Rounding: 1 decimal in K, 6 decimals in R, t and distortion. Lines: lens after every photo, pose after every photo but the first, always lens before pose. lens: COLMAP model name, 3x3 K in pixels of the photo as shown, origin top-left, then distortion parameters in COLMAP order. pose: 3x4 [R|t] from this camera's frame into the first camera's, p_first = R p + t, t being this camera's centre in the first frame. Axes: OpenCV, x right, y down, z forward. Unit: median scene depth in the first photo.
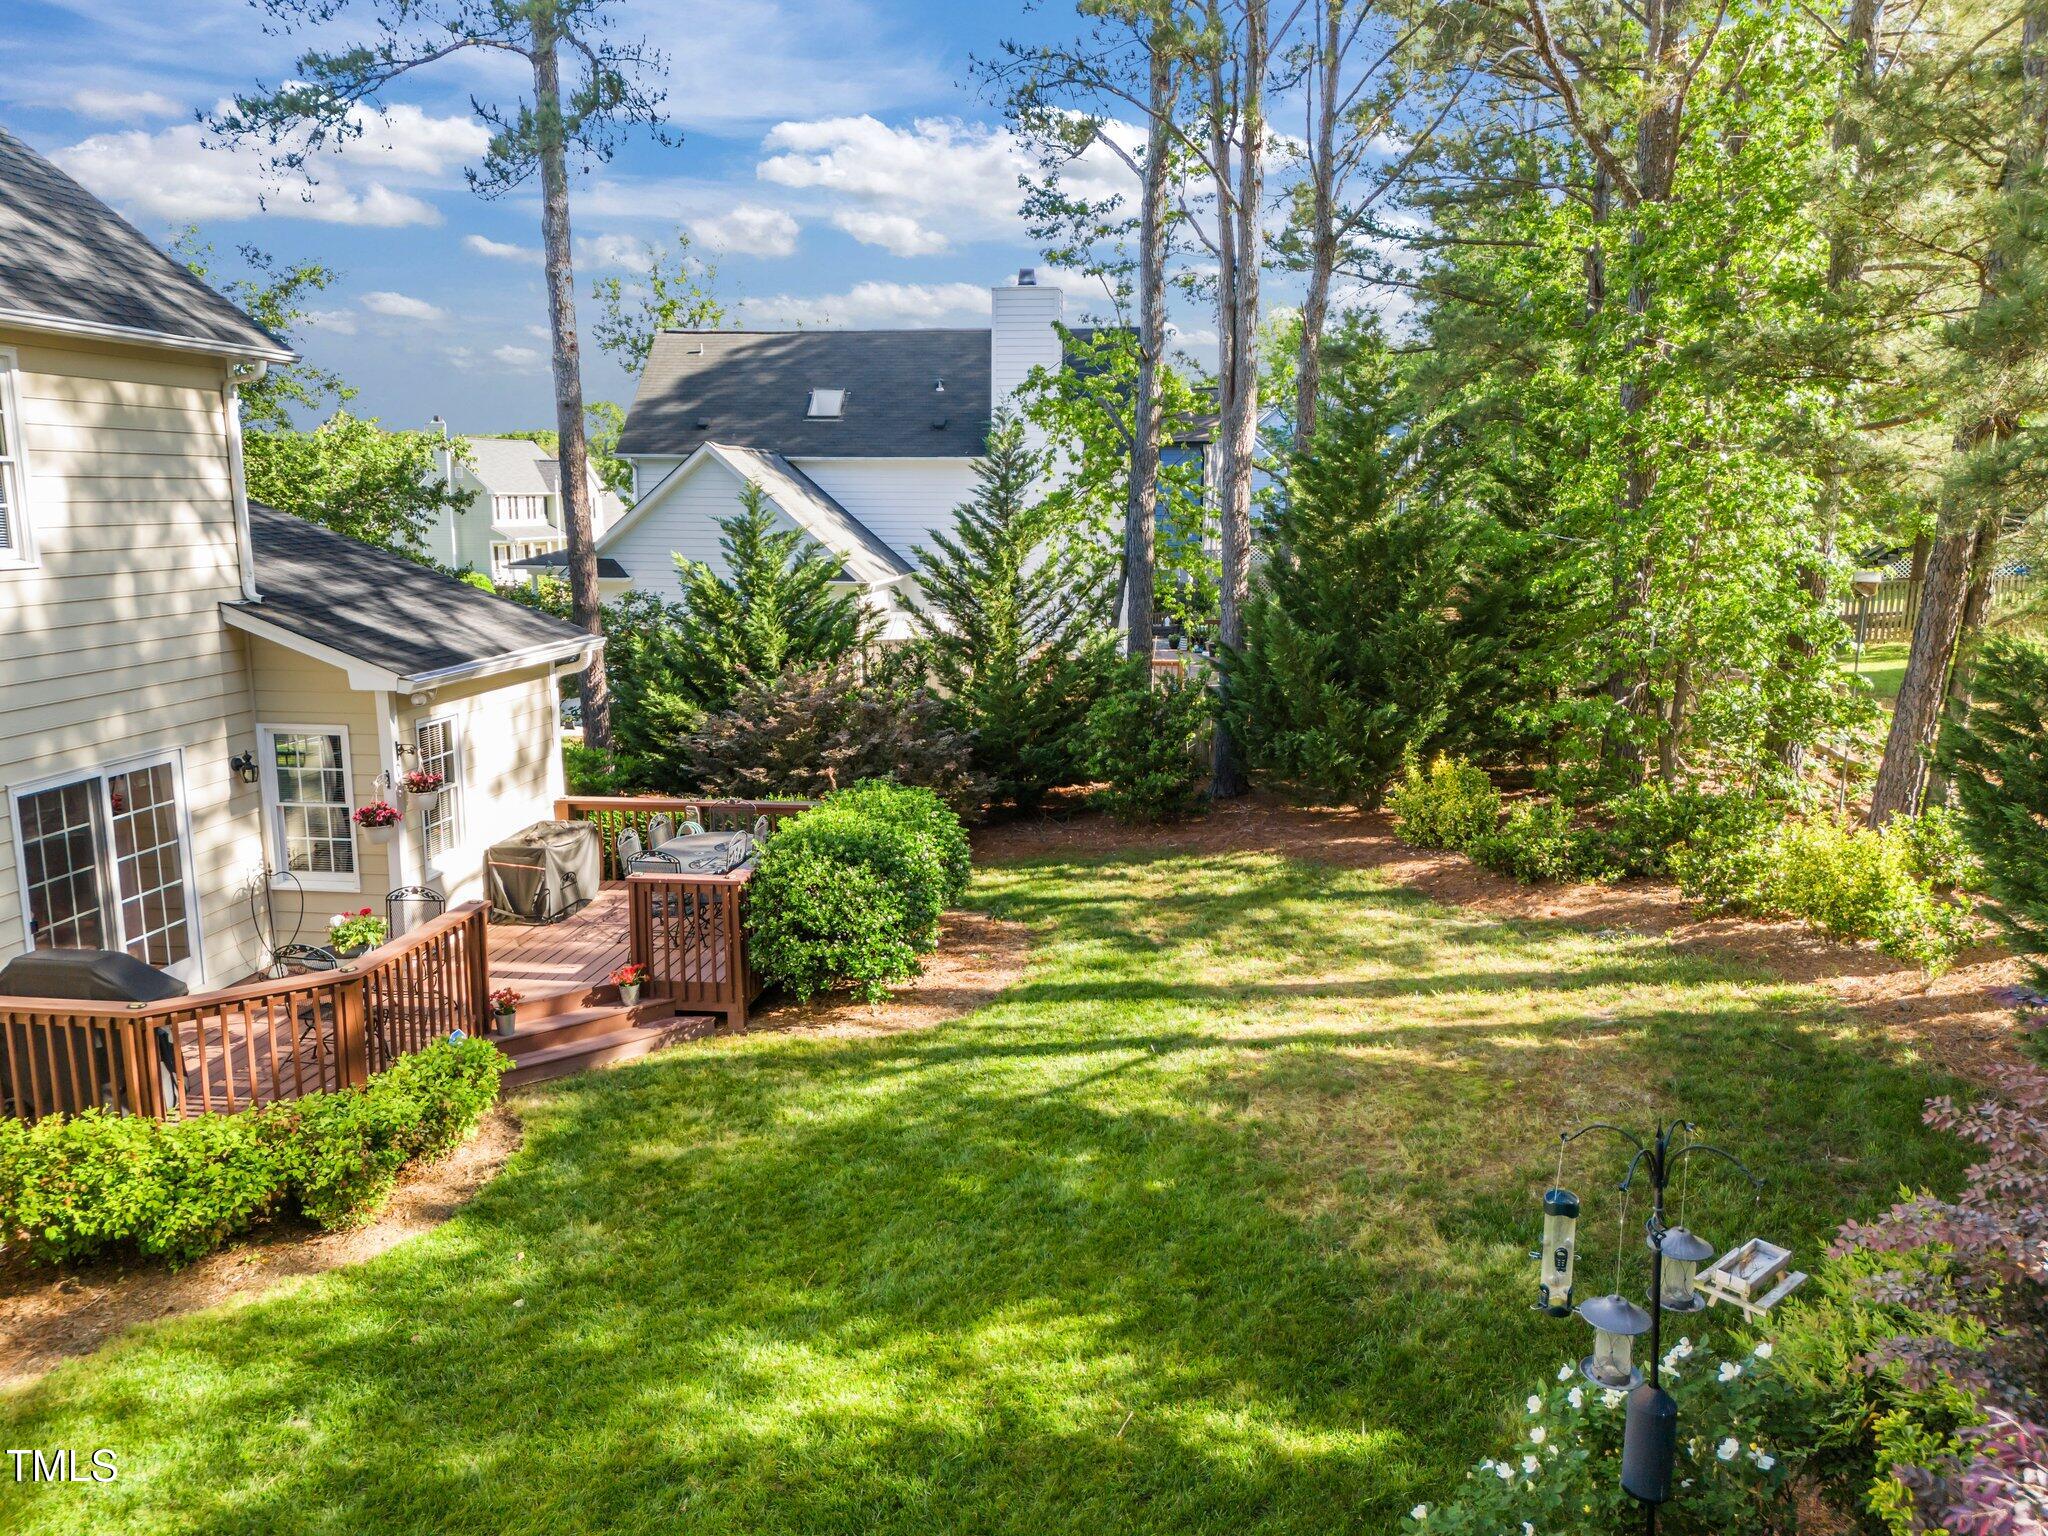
lens RADIAL K [[1504.4, 0, 1031.6], [0, 1504.4, 769.6], [0, 0, 1]] dist [0.088056, -0.079915]
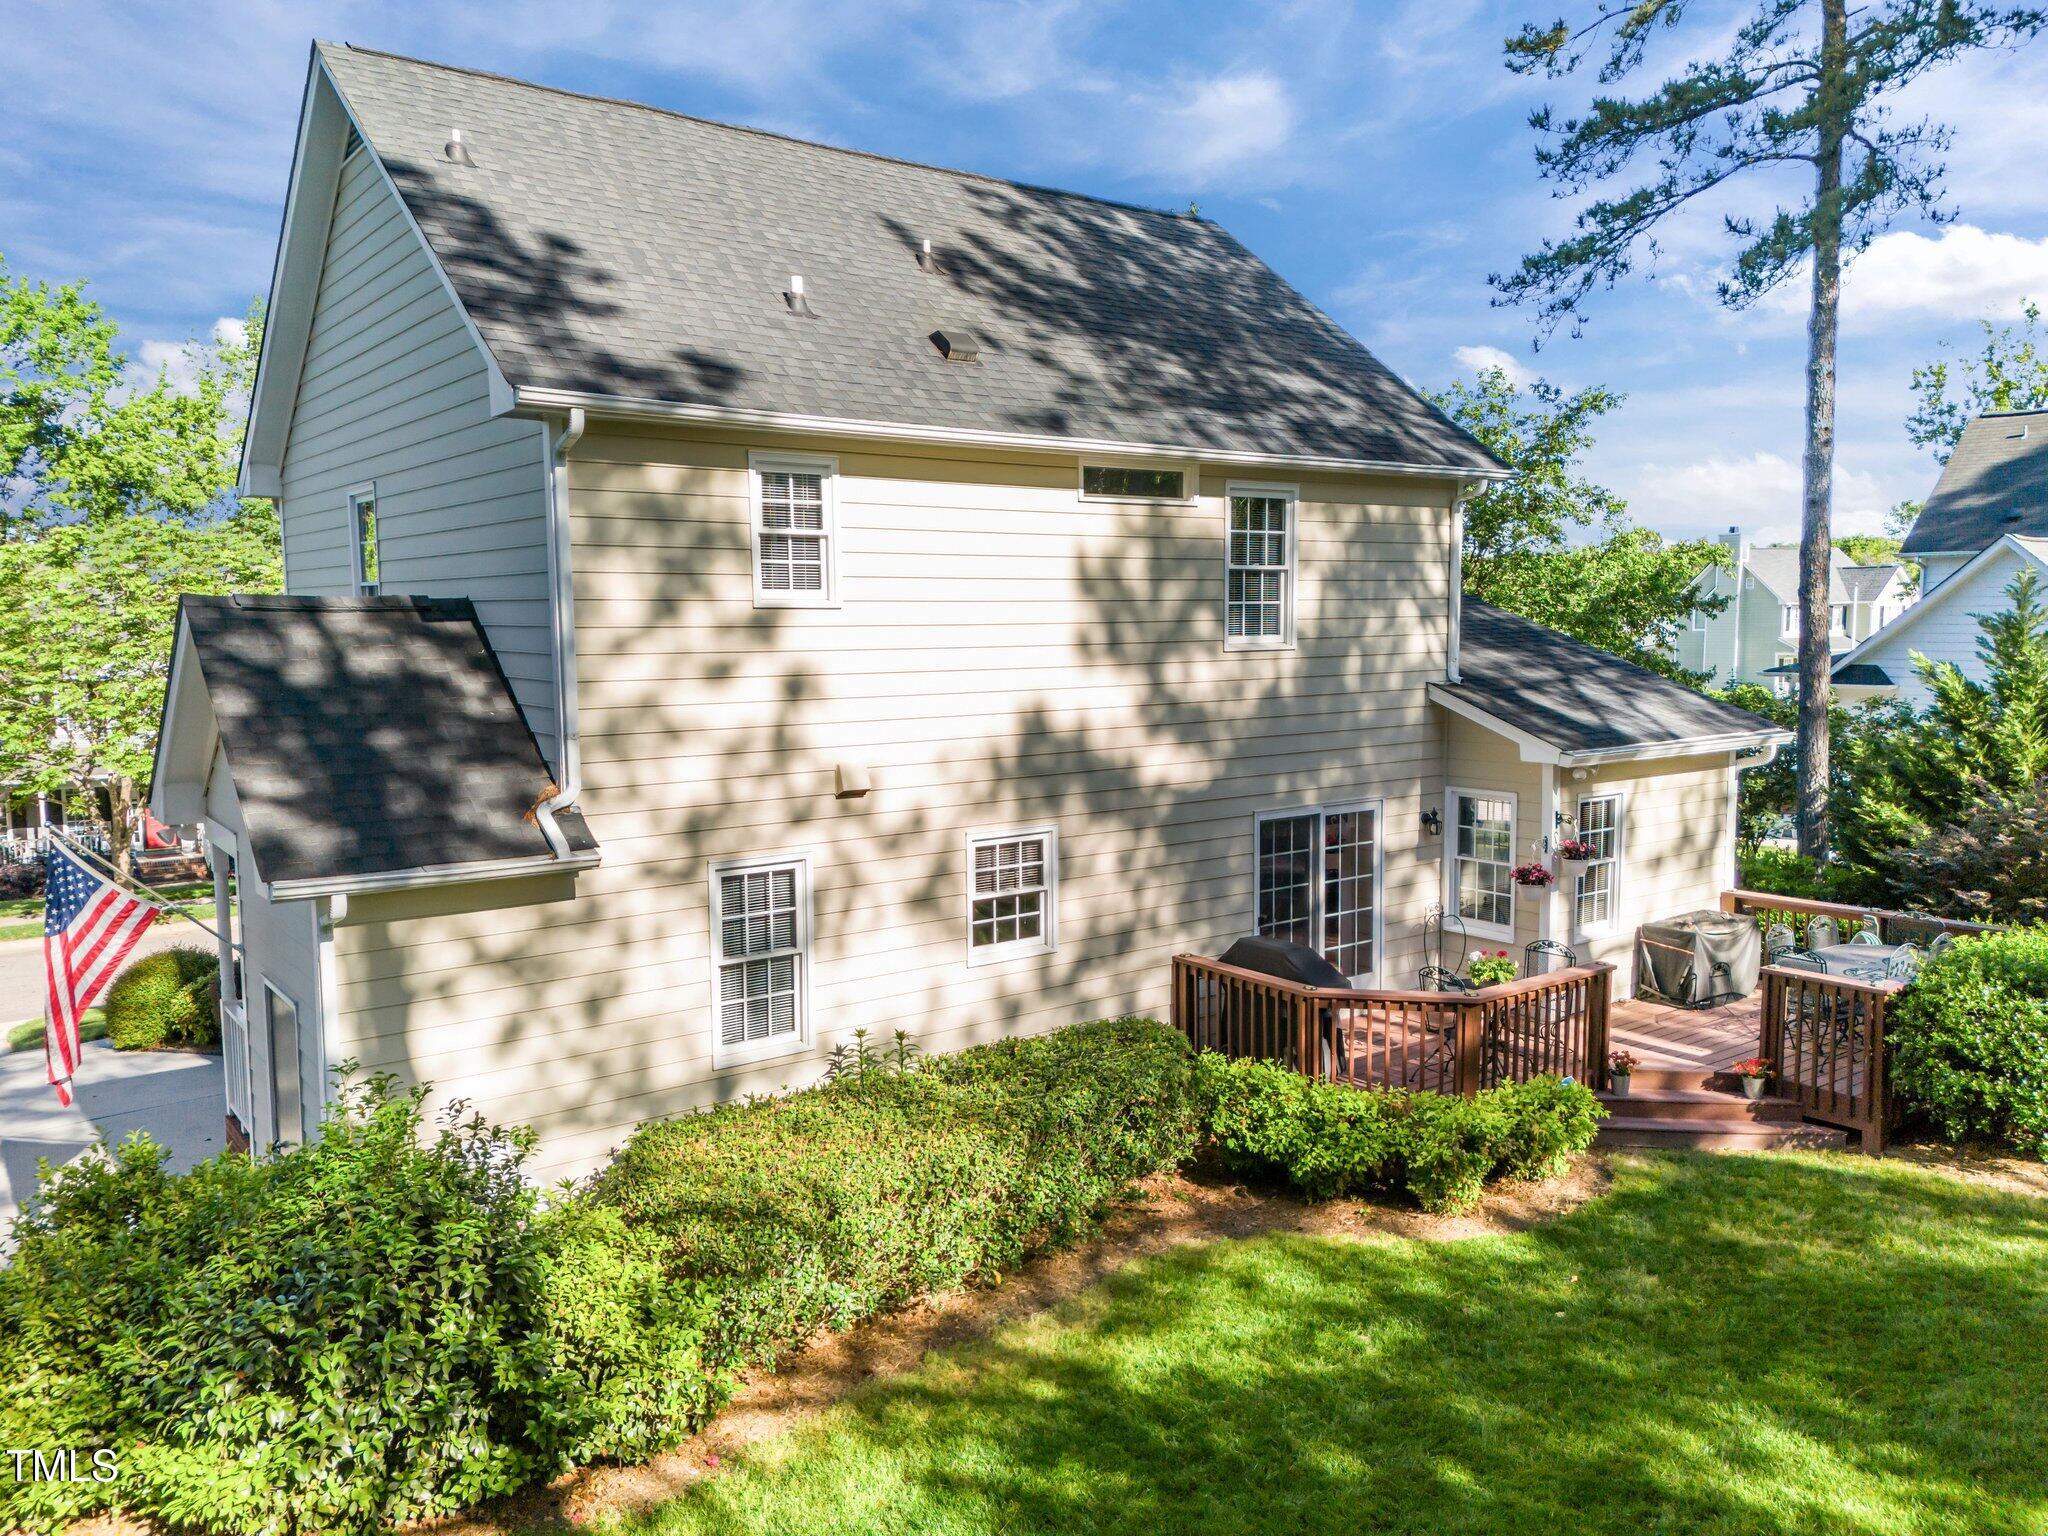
lens RADIAL K [[1502.9, 0, 1025.3], [0, 1502.9, 774.0], [0, 0, 1]] dist [0.072837, -0.068949]
pose [[0.699574, 0.068810, -0.711239, 0.094489], [-0.117735, 0.992849, -0.019750, 0.022584], [0.704794, 0.097554, 0.702673, -0.043591]]
